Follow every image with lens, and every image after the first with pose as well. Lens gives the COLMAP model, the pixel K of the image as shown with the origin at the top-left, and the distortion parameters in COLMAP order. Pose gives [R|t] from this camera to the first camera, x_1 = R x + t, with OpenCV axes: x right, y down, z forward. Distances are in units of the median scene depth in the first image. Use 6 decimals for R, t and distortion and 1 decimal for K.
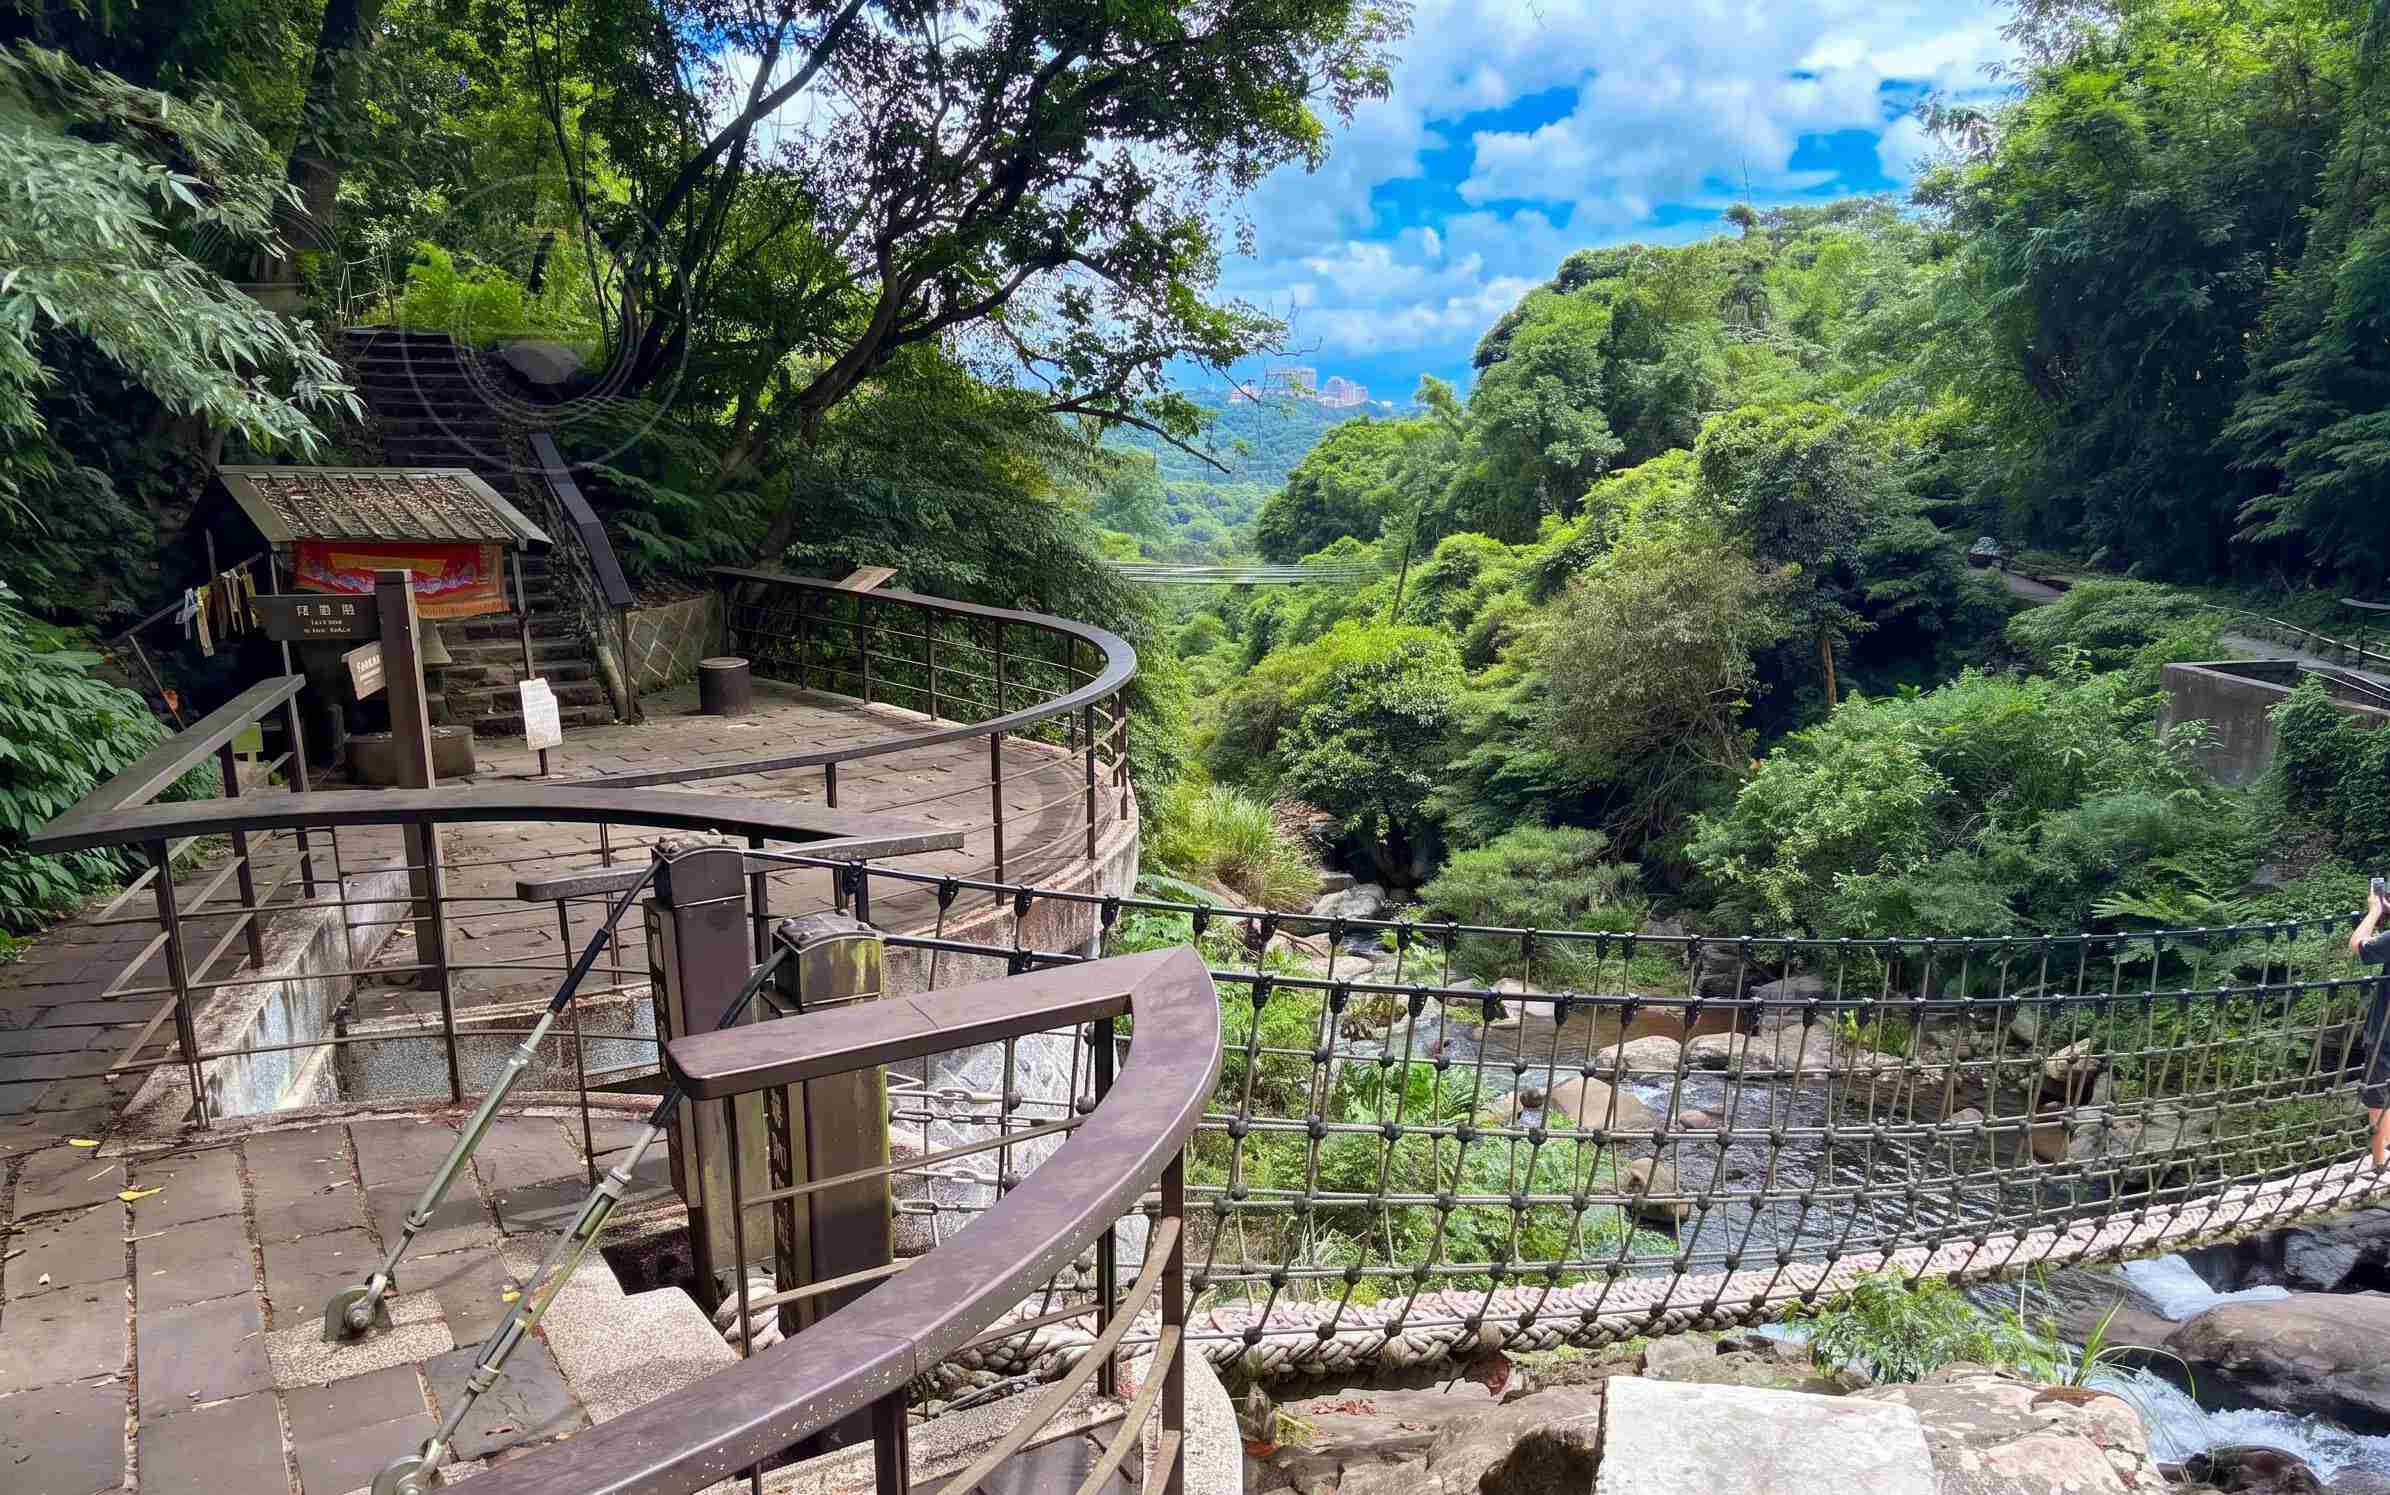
lens RADIAL K [[1799.2, 0, 1213.8], [0, 1799.2, 965.5], [0, 0, 1]] dist [0.029240, -0.049368]
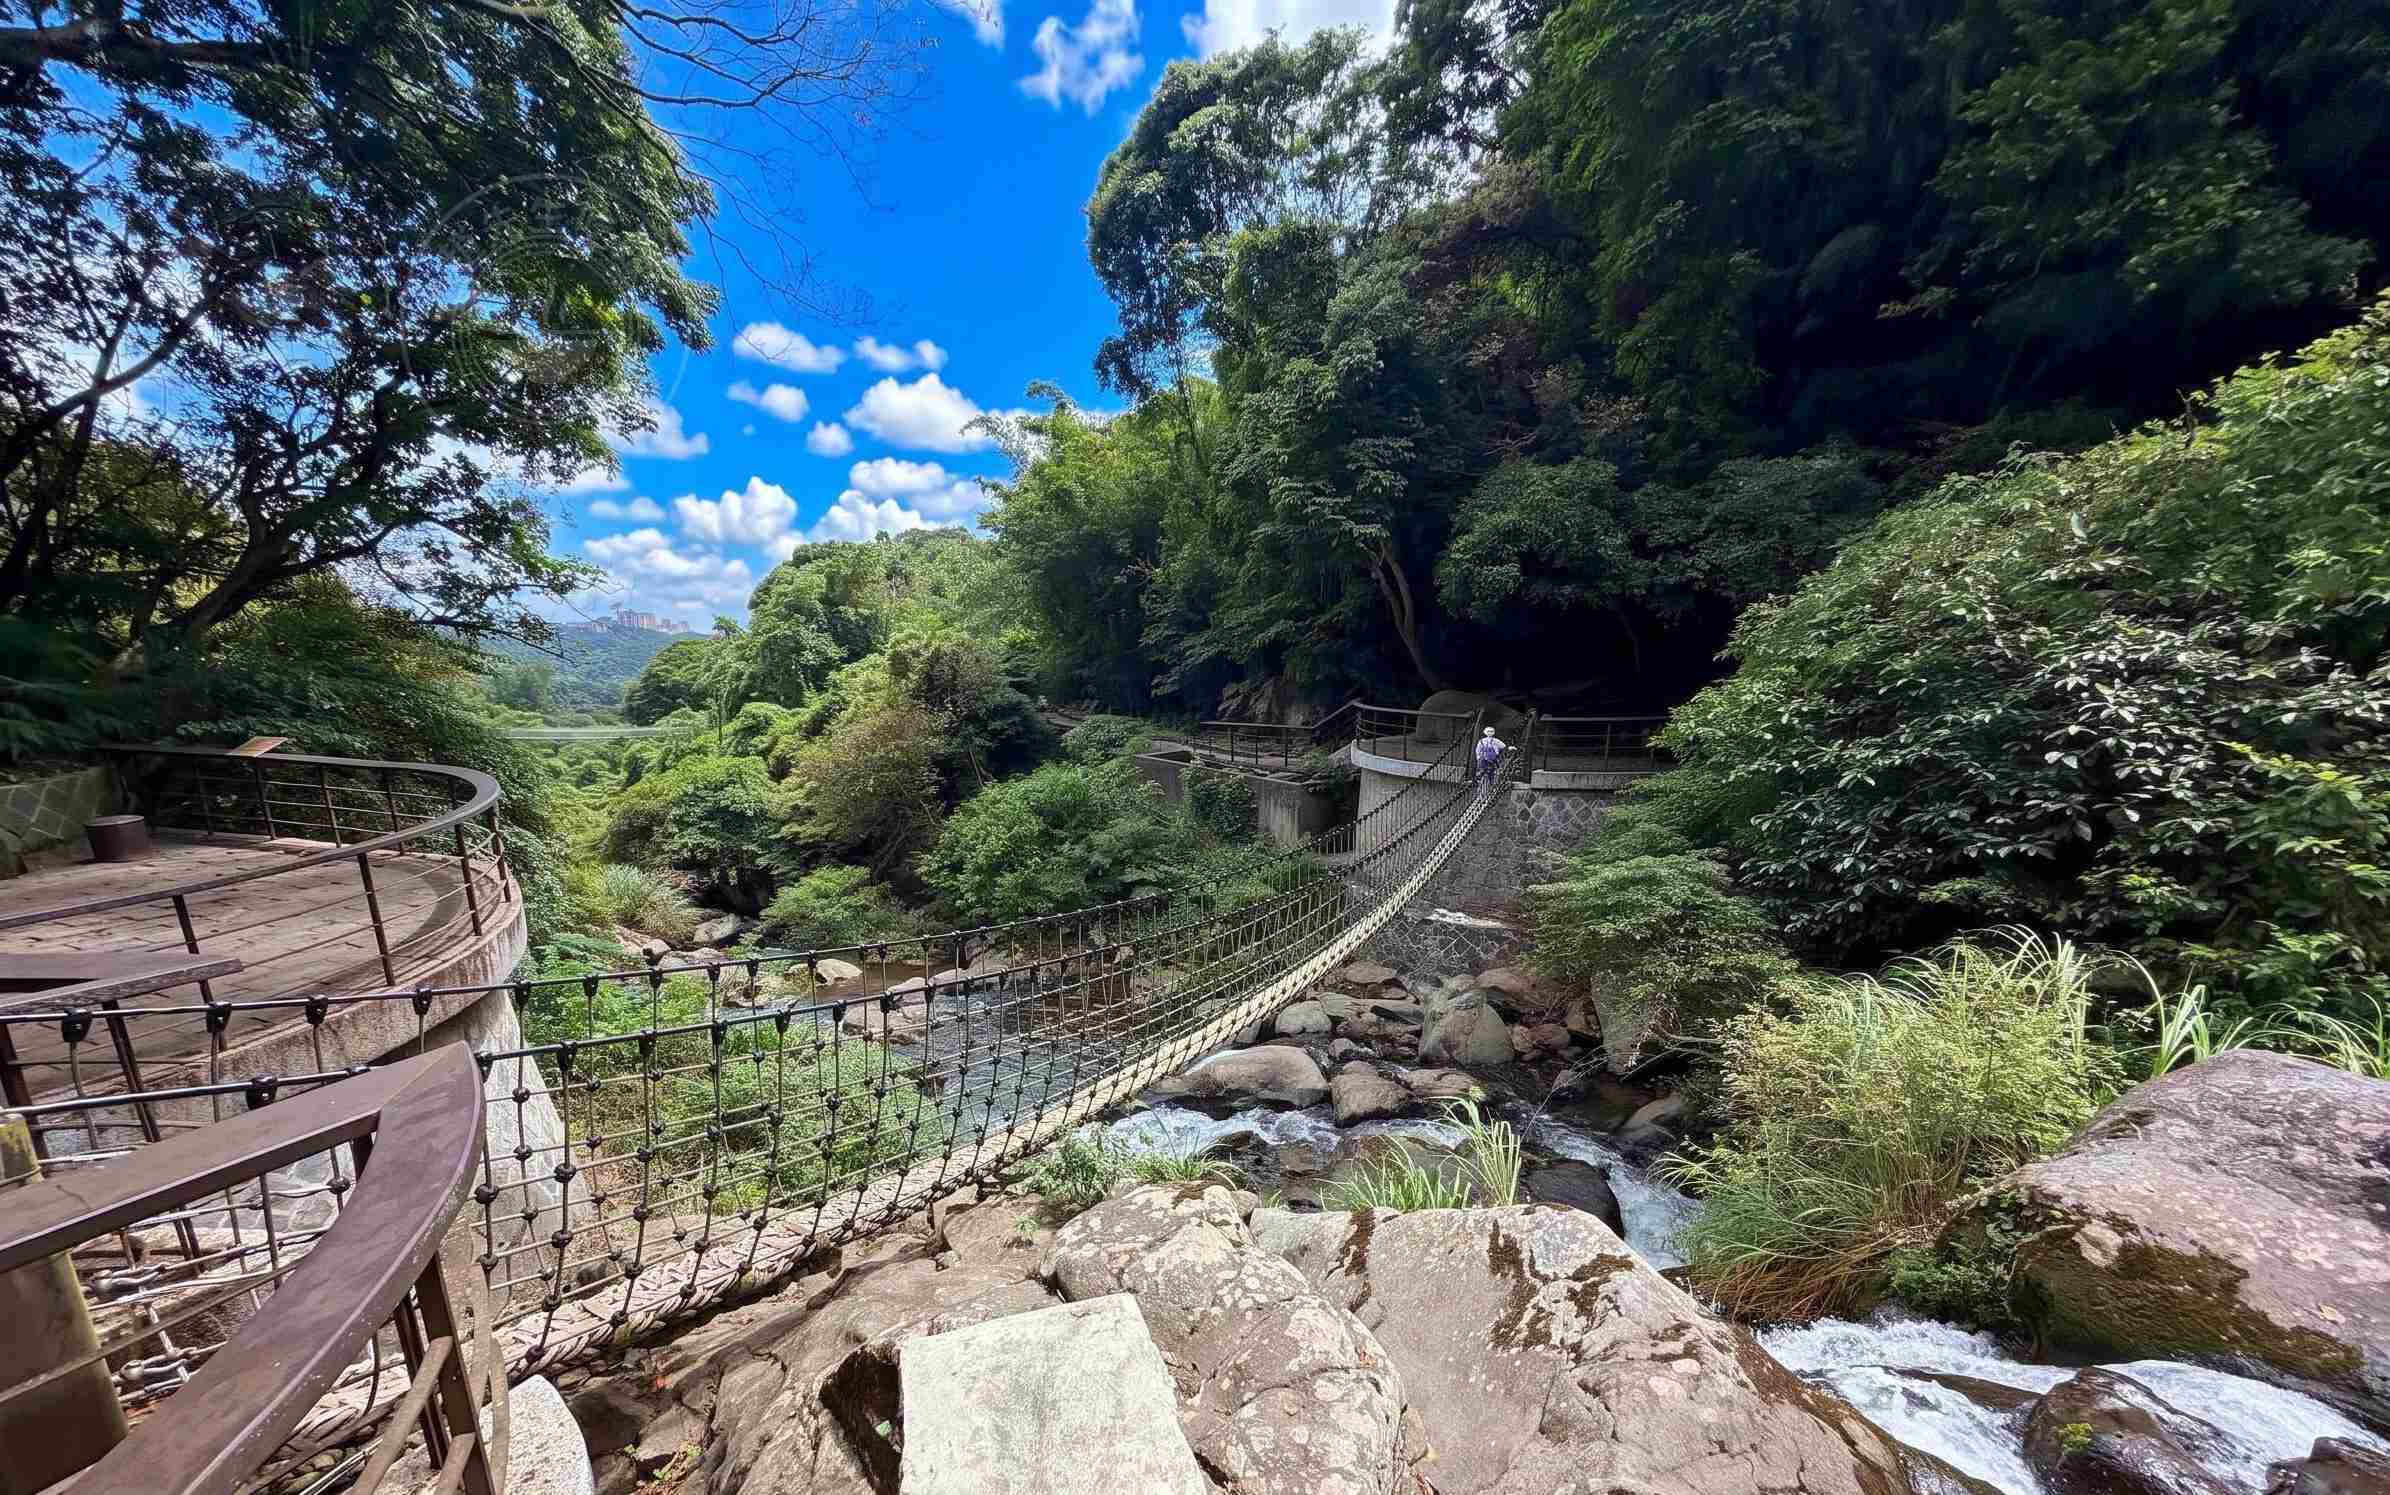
lens RADIAL K [[939.7, 0, 1201.2], [0, 939.7, 910.3], [0, 0, 1]] dist [-0.016089, -0.000224]
pose [[0.845971, -0.140517, 0.514381, 0.016792], [0.148866, 0.988536, 0.025213, -0.007446], [-0.512027, 0.055244, 0.857191, 0.053196]]
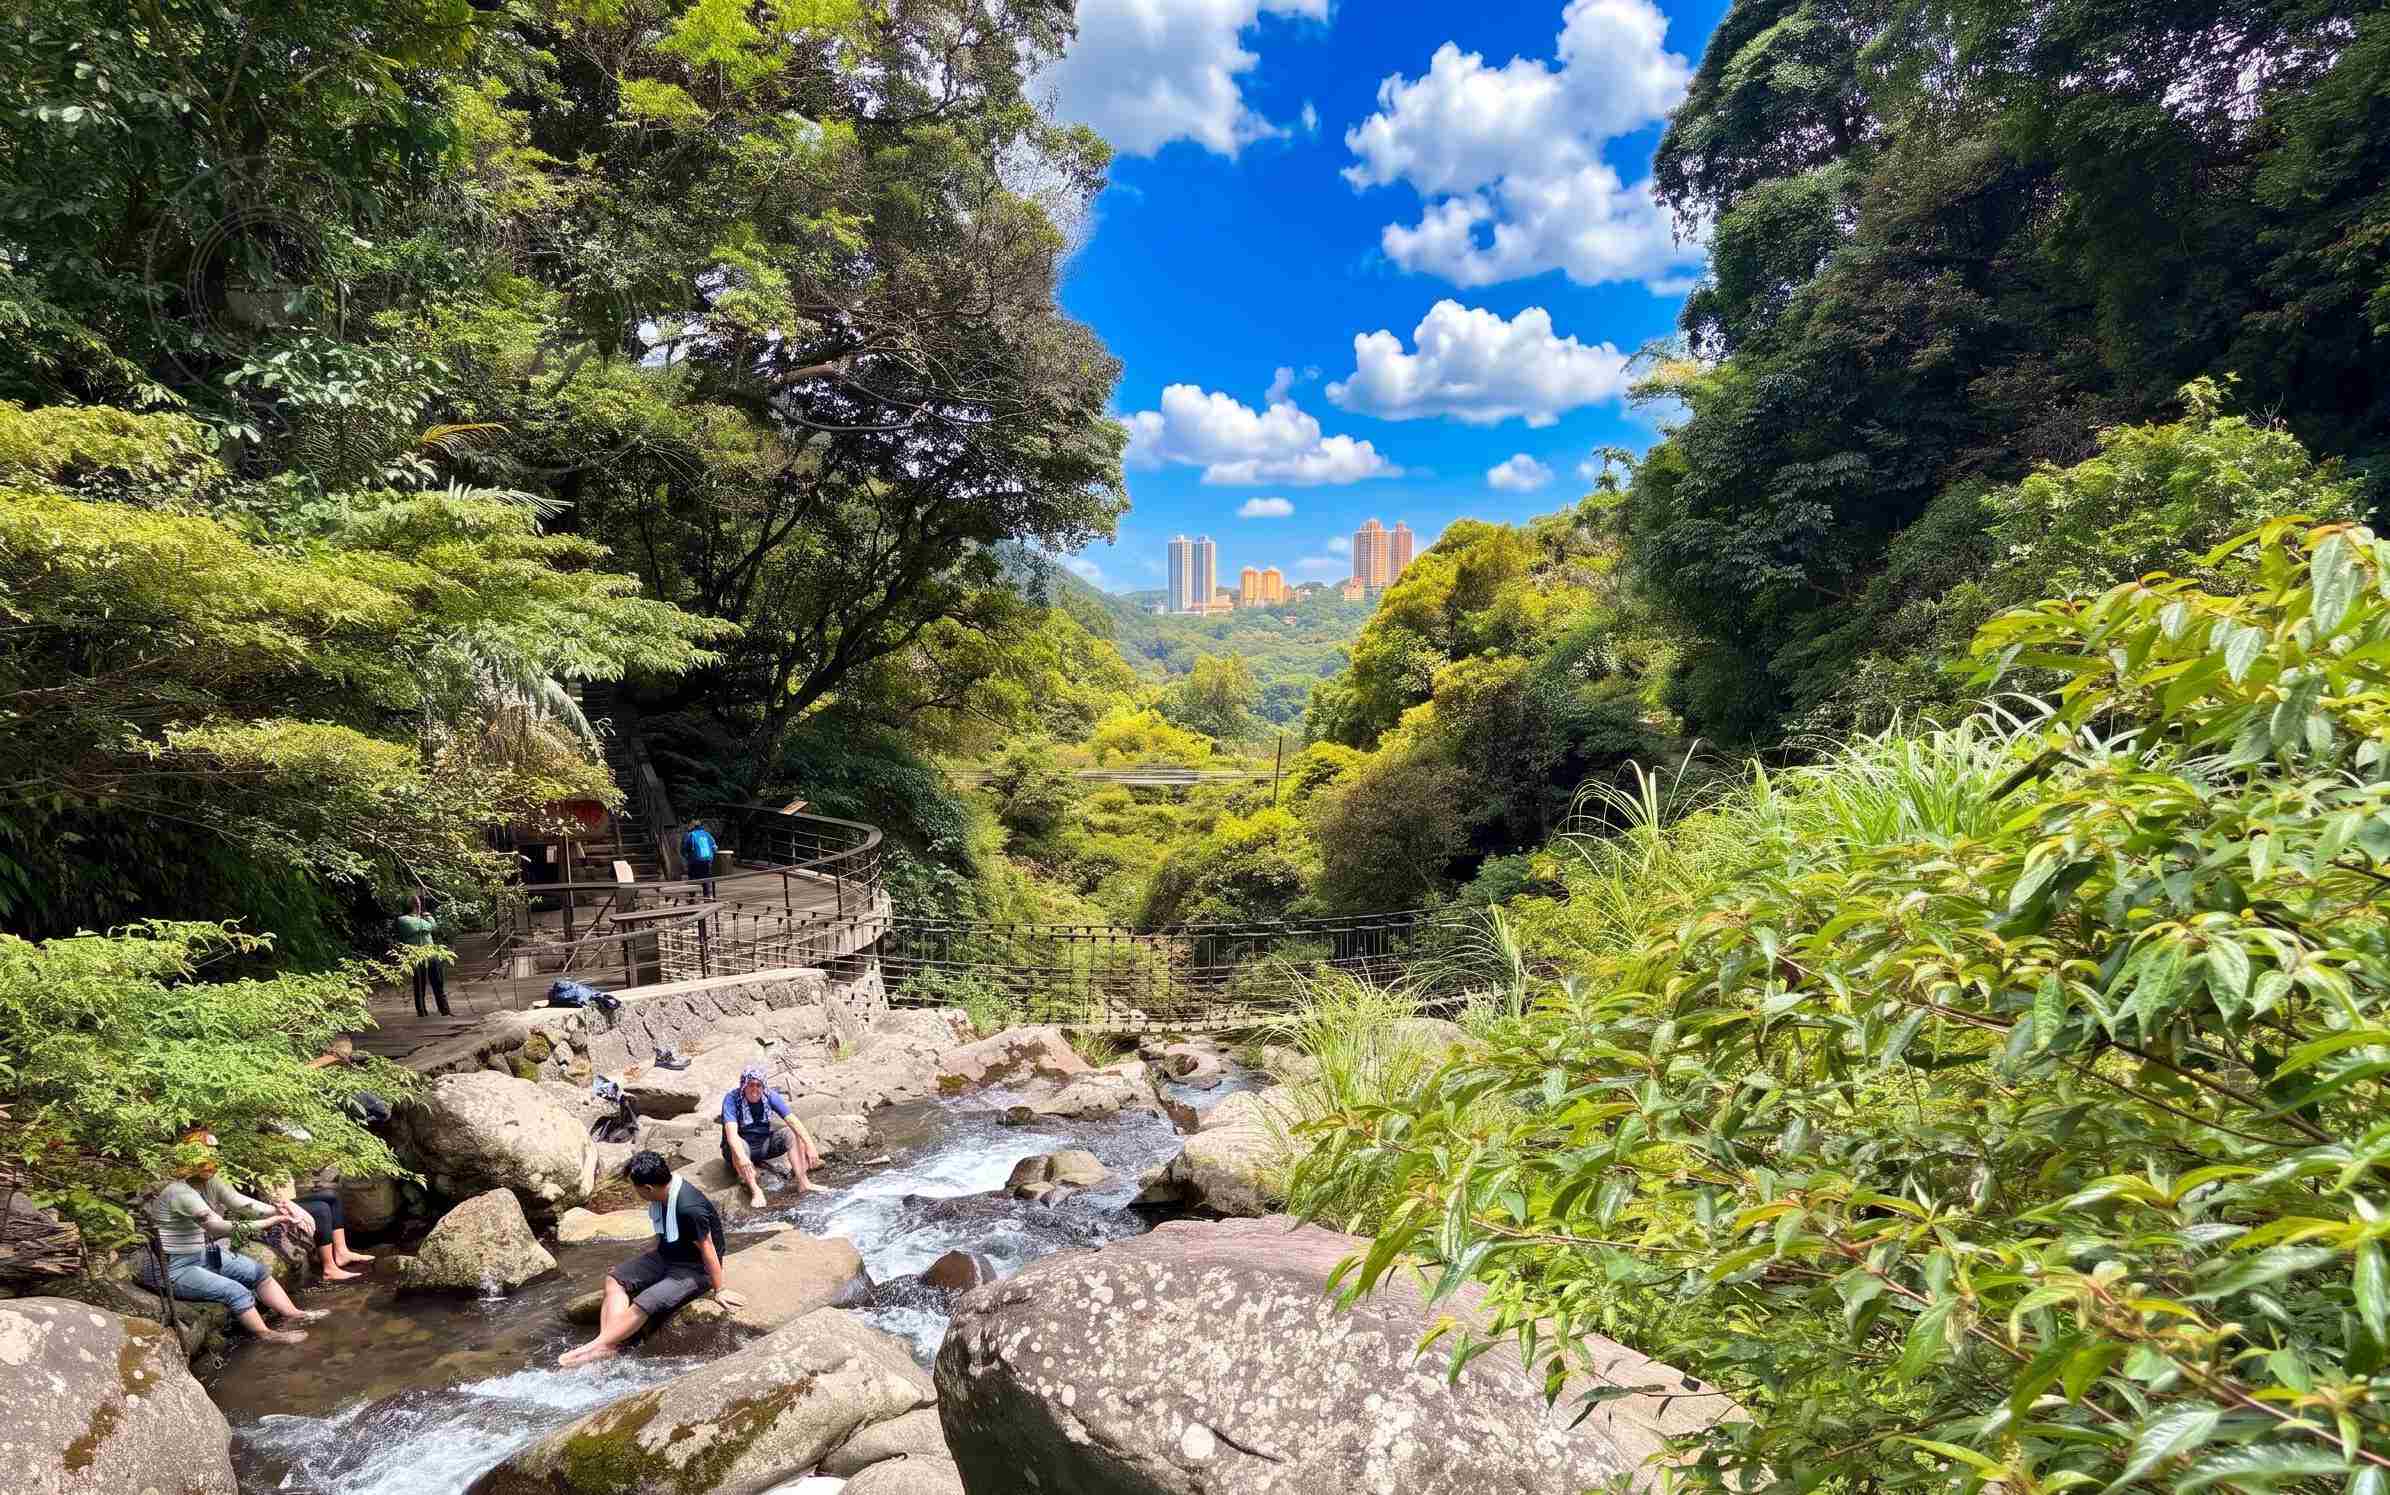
lens RADIAL K [[1799.2, 0, 1245.0], [0, 1799.2, 918.0], [0, 0, 1]] dist [0.029240, -0.049368]
pose [[0.998107, -0.028597, -0.054456, 0.247137], [0.021480, 0.991663, -0.127056, 0.101873], [0.057635, 0.125646, 0.990400, -0.554624]]
